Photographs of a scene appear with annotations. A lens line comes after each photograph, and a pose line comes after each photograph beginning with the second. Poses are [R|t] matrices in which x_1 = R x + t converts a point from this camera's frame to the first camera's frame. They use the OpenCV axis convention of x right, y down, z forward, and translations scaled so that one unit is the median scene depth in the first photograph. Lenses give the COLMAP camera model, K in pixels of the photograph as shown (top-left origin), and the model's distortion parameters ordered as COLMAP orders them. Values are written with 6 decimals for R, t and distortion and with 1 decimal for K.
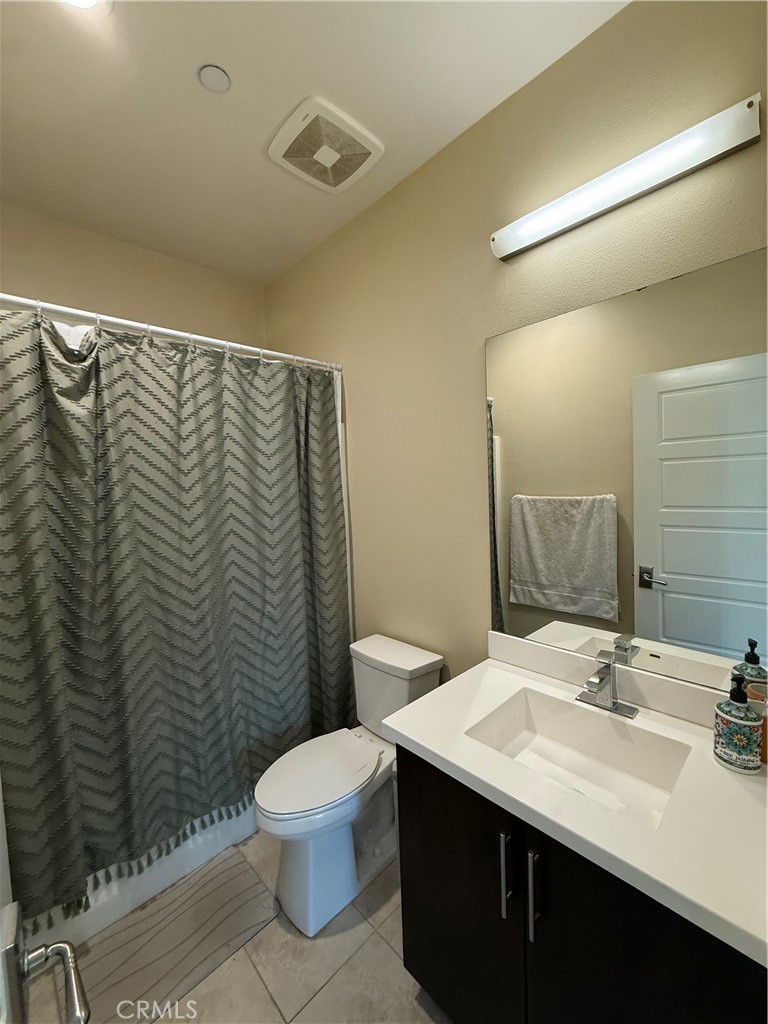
lens RADIAL K [[408.8, 0, 389.9], [0, 408.8, 515.0], [0, 0, 1]] dist [-0.000872, 0.000033]
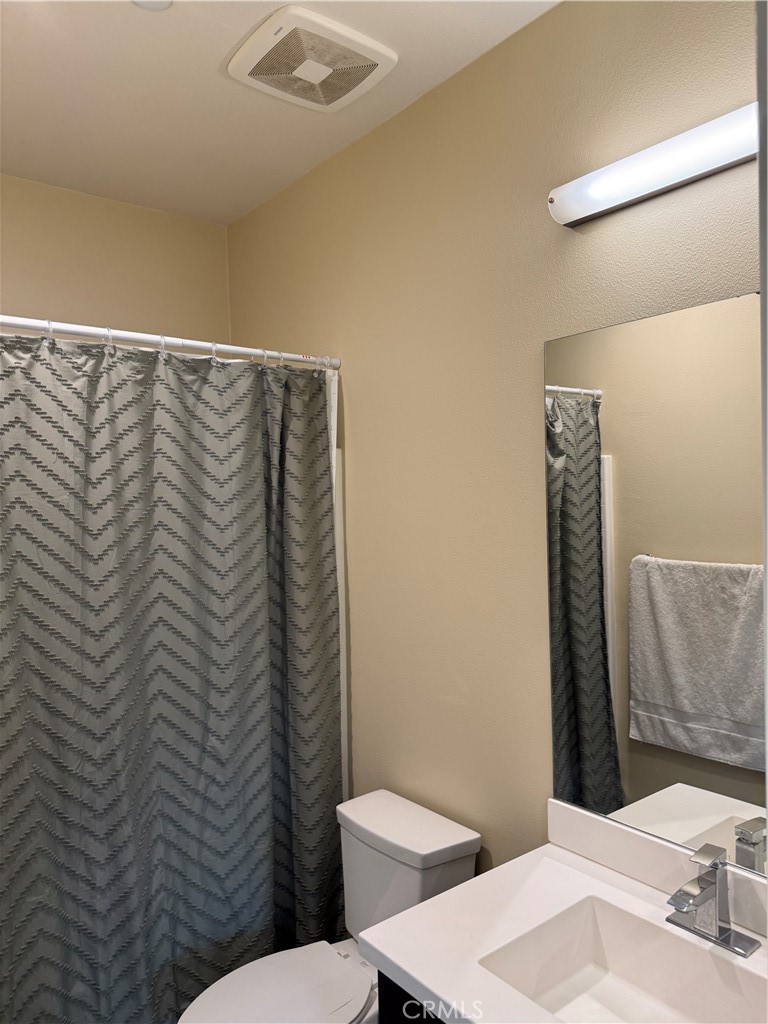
lens RADIAL K [[718.3, 0, 391.4], [0, 718.3, 530.6], [0, 0, 1]] dist [0.071109, -0.097984]
pose [[0.995686, 0.020253, -0.090553, 0.081916], [-0.023559, 0.999089, -0.035597, -0.070013], [0.089750, 0.037576, 0.995255, -0.125214]]
